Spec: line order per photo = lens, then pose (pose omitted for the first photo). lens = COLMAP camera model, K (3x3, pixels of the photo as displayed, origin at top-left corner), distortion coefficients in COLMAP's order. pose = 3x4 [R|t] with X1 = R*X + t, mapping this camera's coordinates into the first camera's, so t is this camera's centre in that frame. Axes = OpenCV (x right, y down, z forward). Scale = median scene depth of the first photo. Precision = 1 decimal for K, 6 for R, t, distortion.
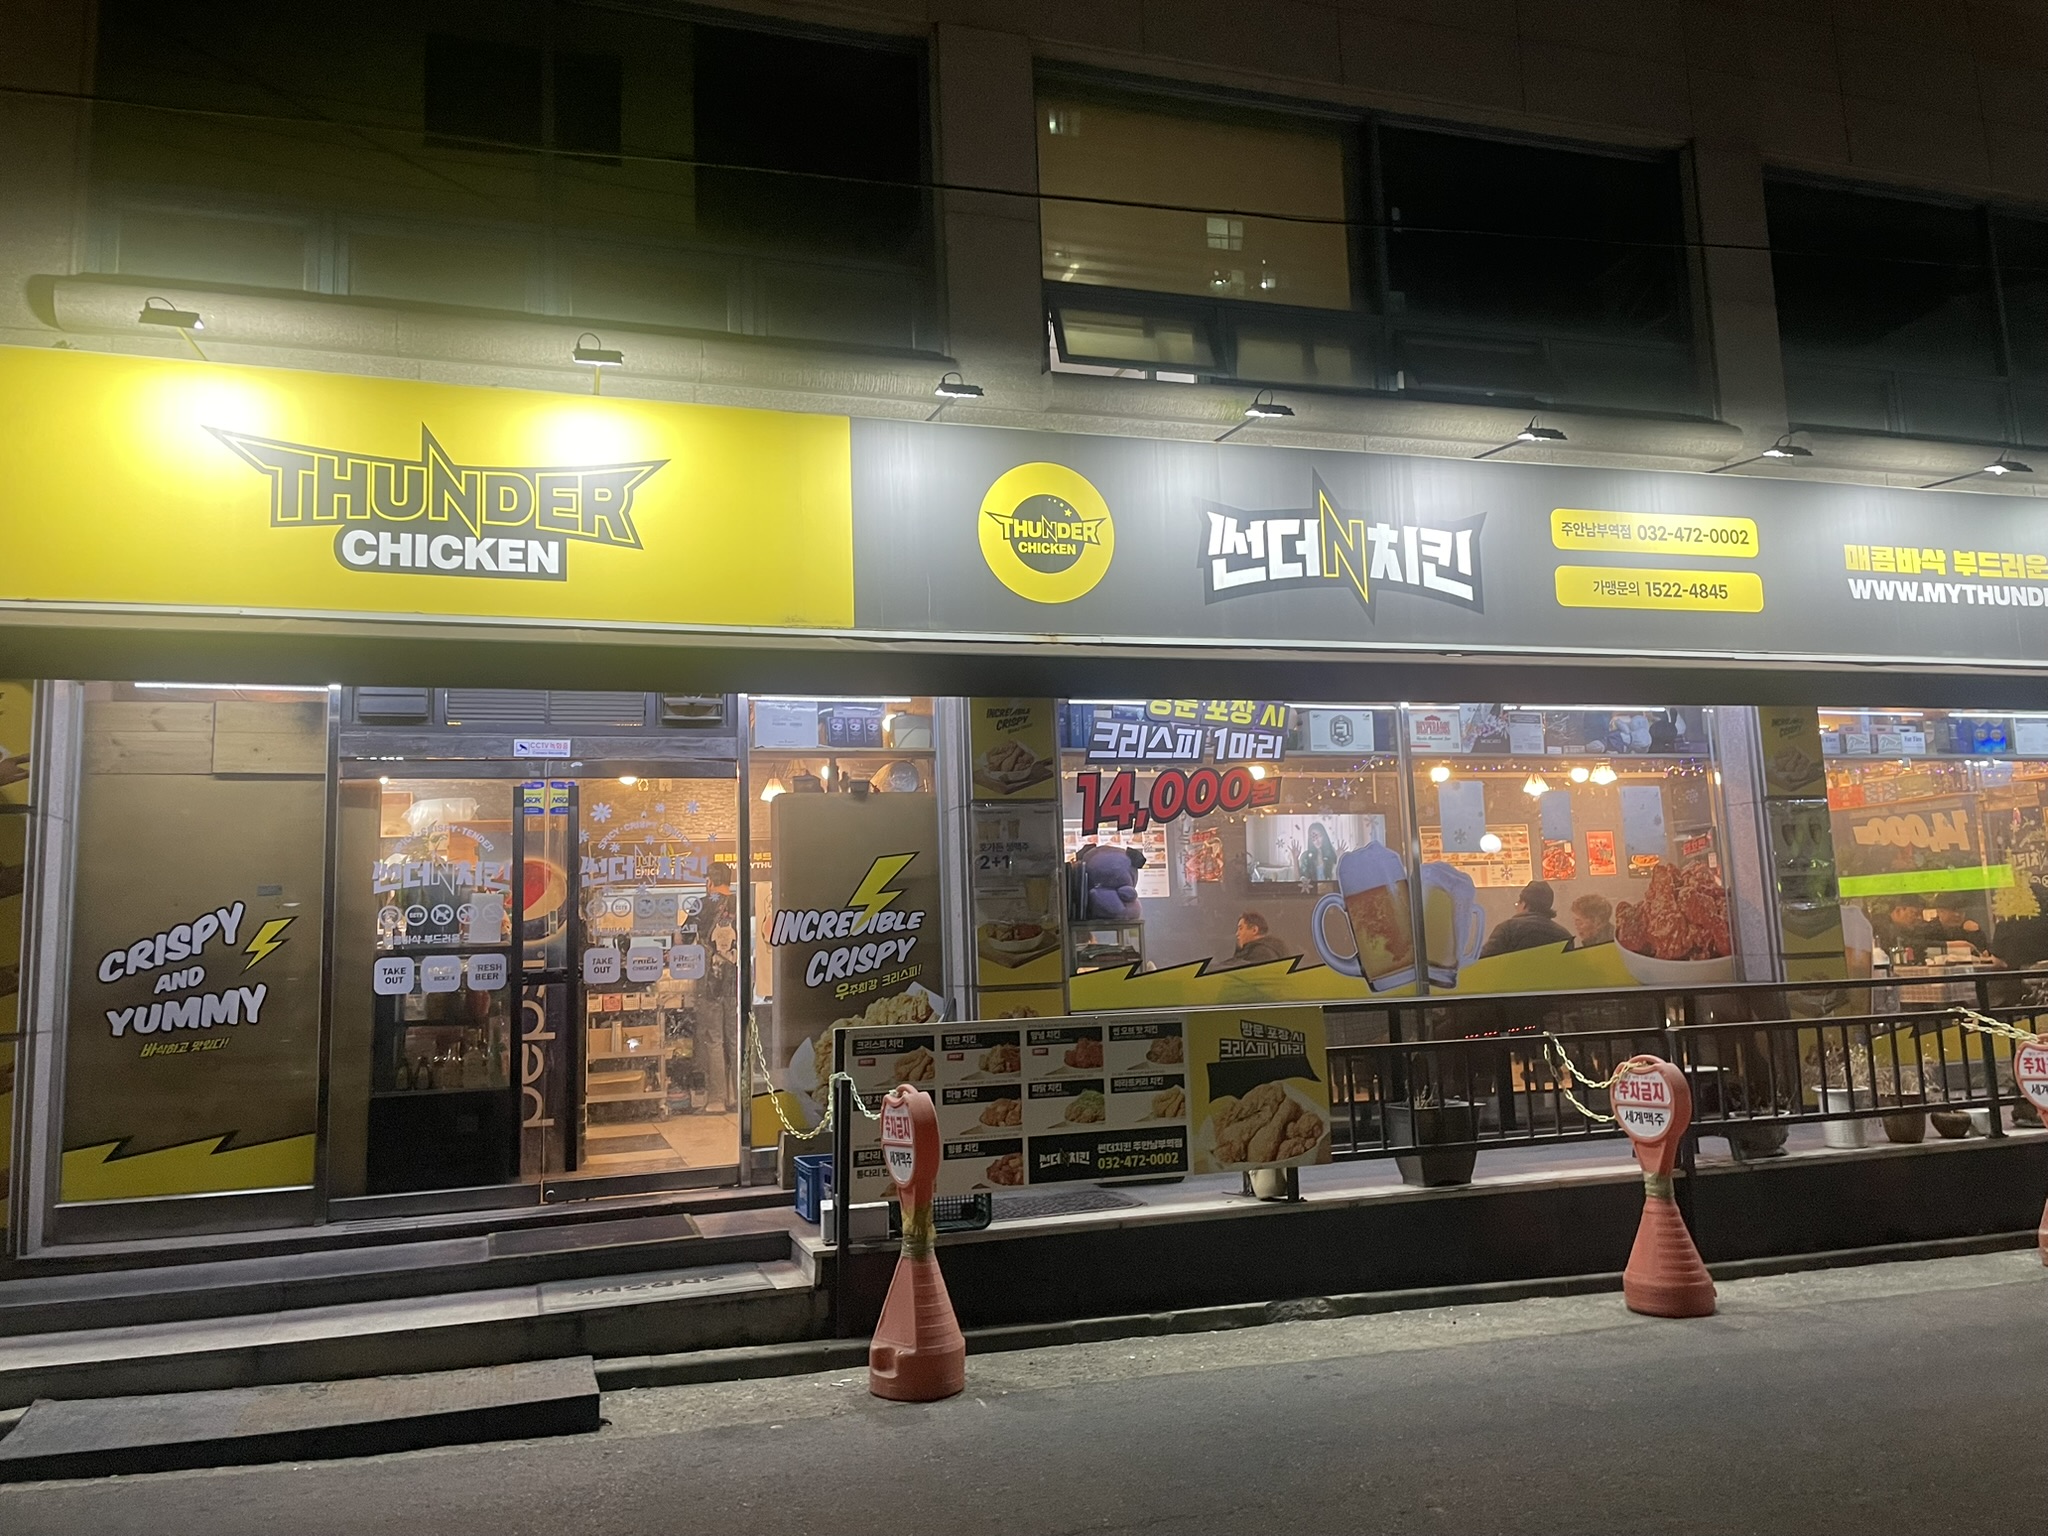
lens RADIAL K [[1545.9, 0, 1023.3], [0, 1545.9, 784.8], [0, 0, 1]] dist [0.027677, -0.015868]
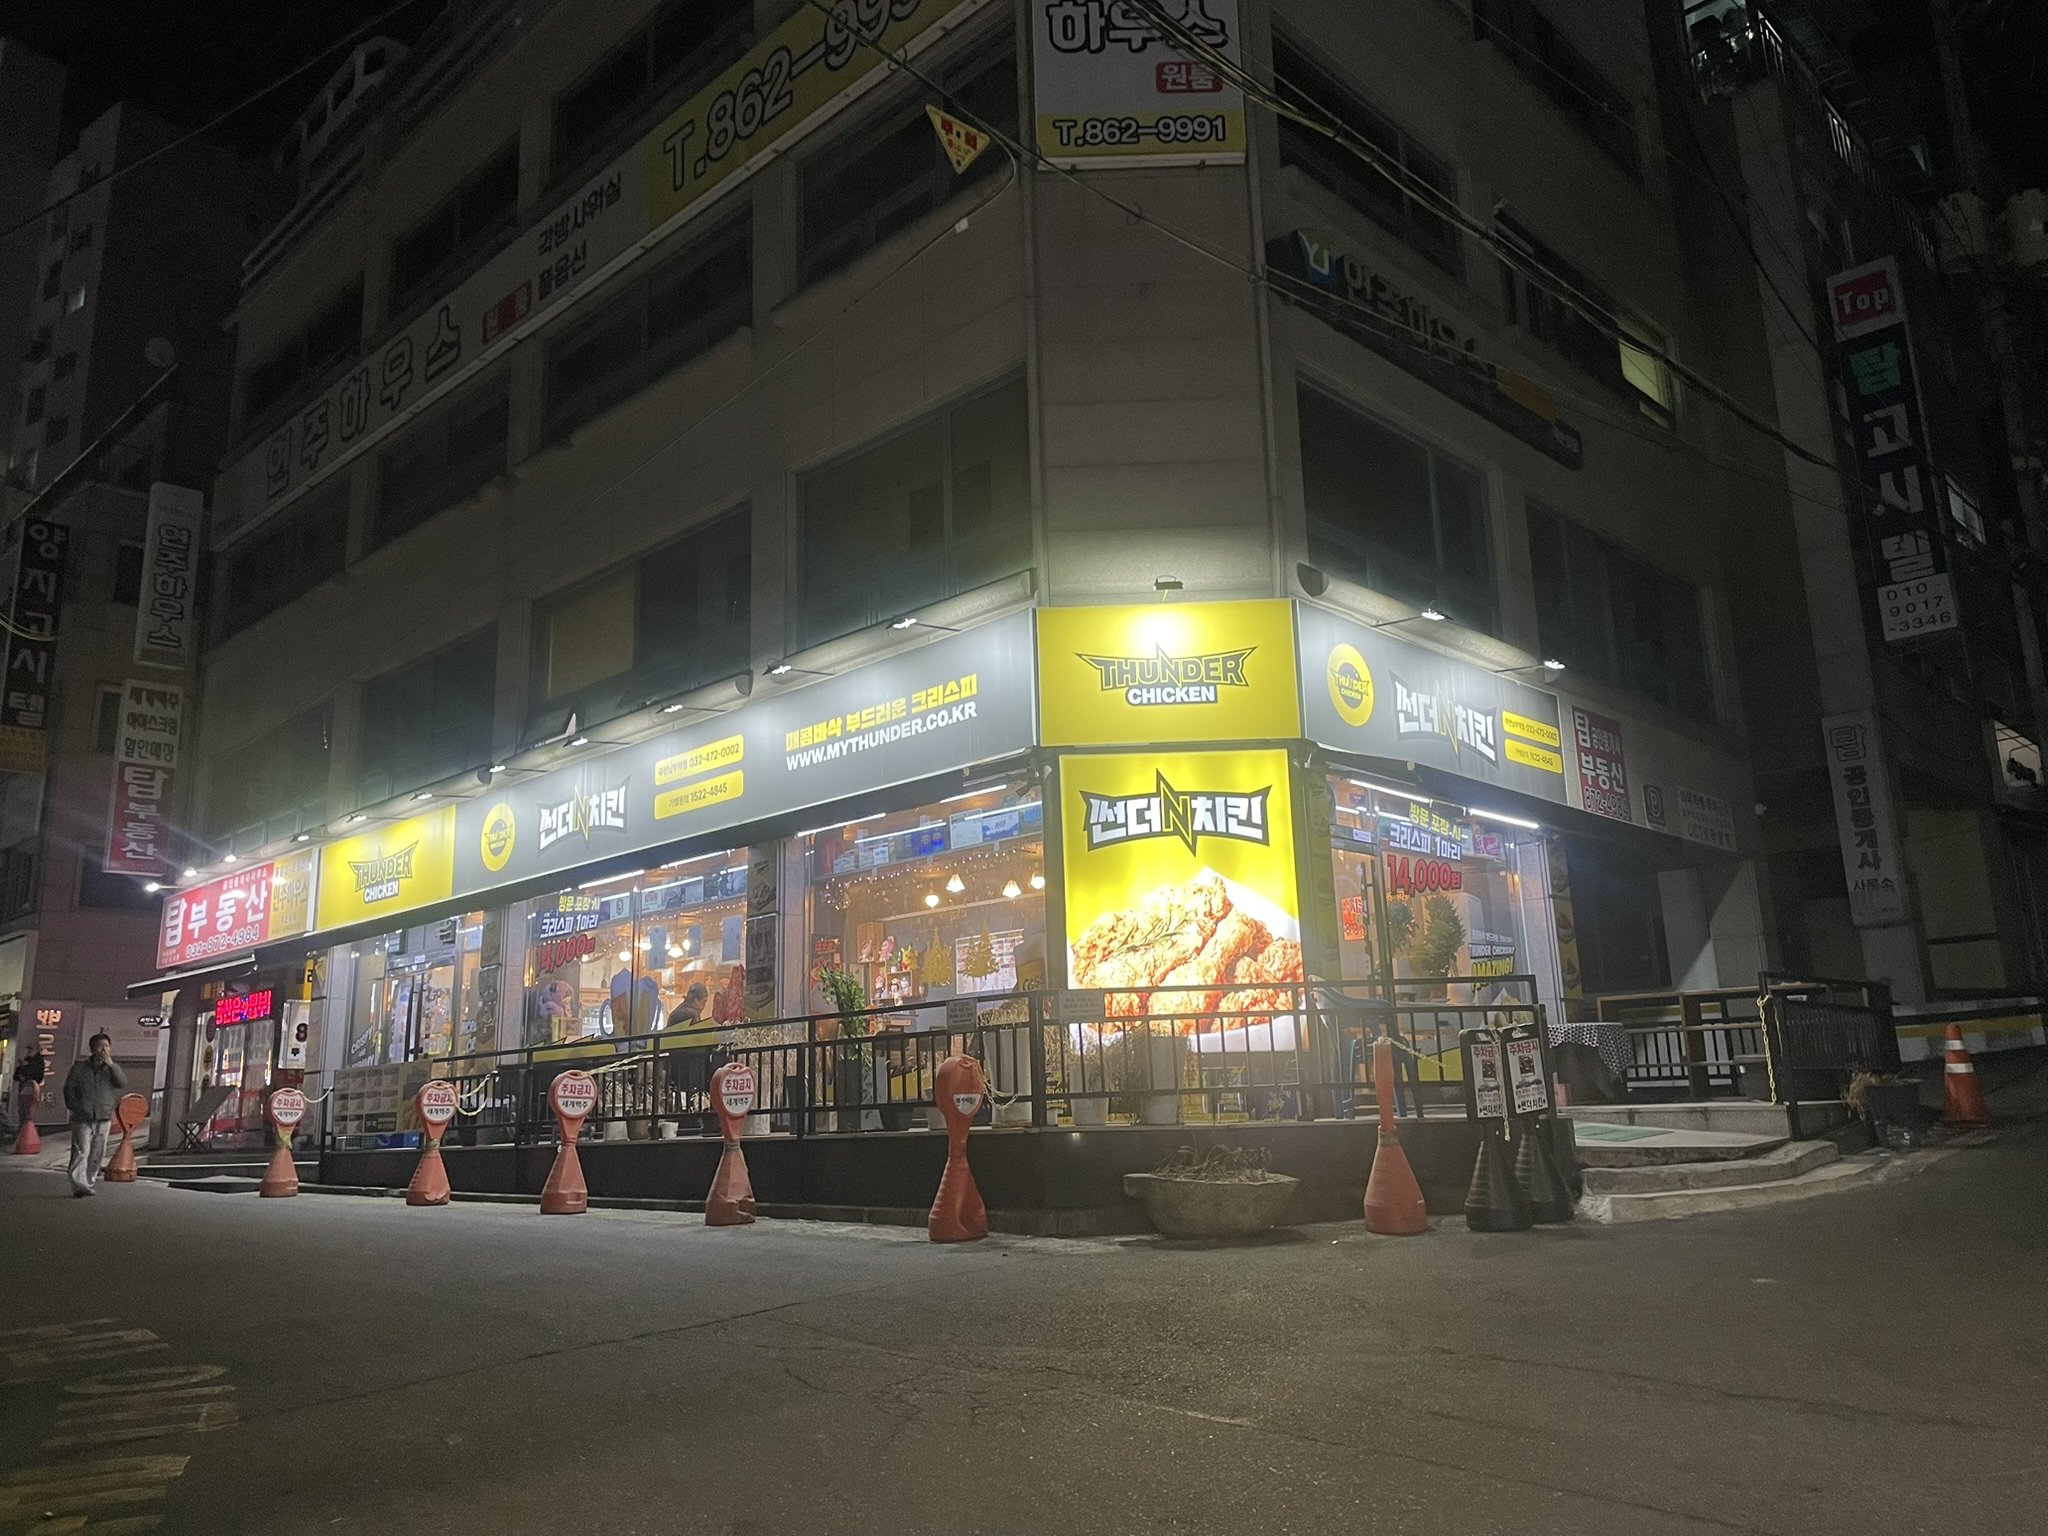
lens RADIAL K [[1545.9, 0, 1022.5], [0, 1545.9, 754.4], [0, 0, 1]] dist [0.027677, -0.015868]
pose [[0.502176, -0.180298, -0.845761, 2.017273], [0.127699, 0.982762, -0.133682, 0.094635], [0.855285, -0.040871, 0.516543, 0.471343]]
